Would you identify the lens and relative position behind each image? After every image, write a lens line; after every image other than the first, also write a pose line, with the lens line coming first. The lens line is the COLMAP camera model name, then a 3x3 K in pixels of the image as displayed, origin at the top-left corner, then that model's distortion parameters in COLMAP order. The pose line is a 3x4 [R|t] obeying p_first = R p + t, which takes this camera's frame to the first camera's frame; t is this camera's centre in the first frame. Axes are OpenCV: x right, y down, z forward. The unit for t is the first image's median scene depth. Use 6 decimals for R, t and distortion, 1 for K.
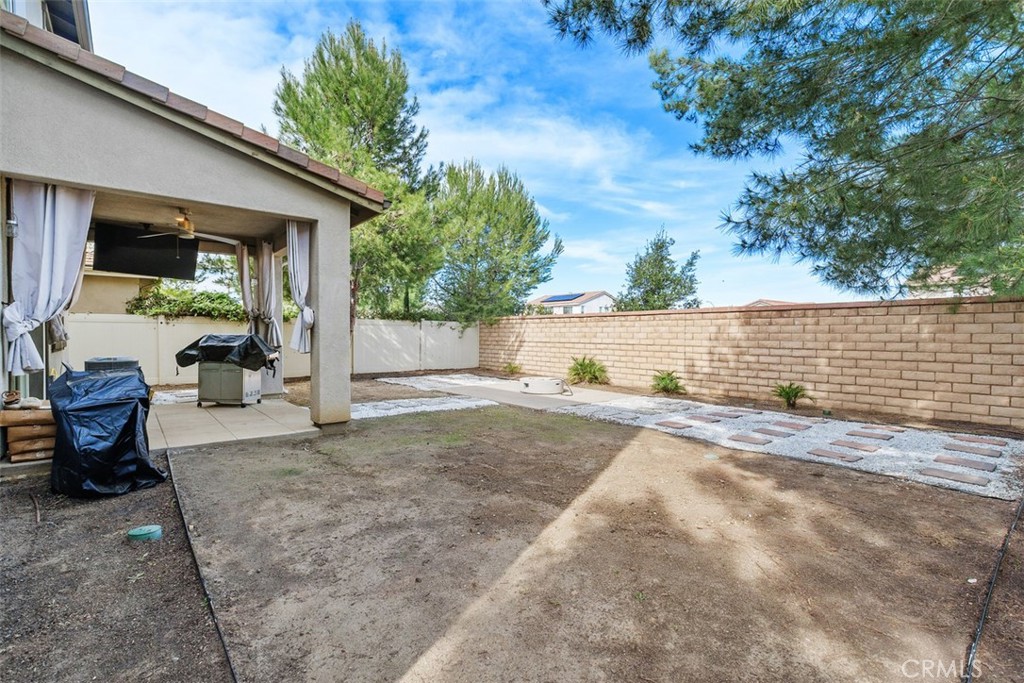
lens RADIAL K [[464.5, 0, 514.6], [0, 464.5, 333.6], [0, 0, 1]] dist [-0.000689, 0.000039]
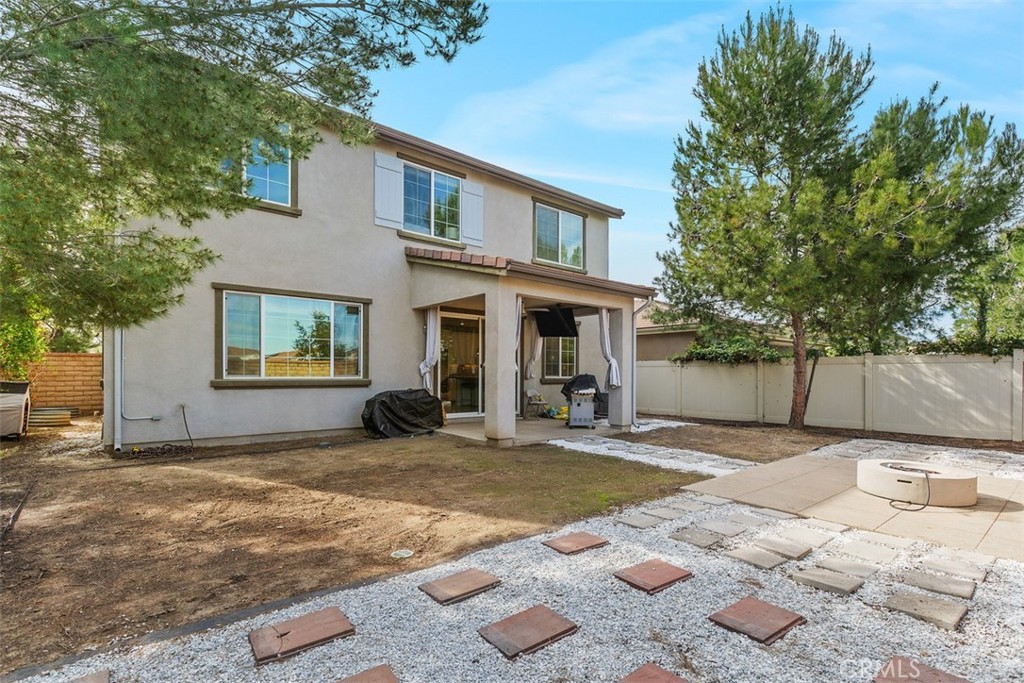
lens RADIAL K [[478.7, 0, 509.1], [0, 478.7, 376.5], [0, 0, 1]] dist [0.000572, -0.000017]
pose [[-0.008261, 0.003256, -0.999961, 1.076123], [-0.005867, 0.999977, 0.003304, 0.005283], [0.999949, 0.005894, -0.008242, 1.119920]]
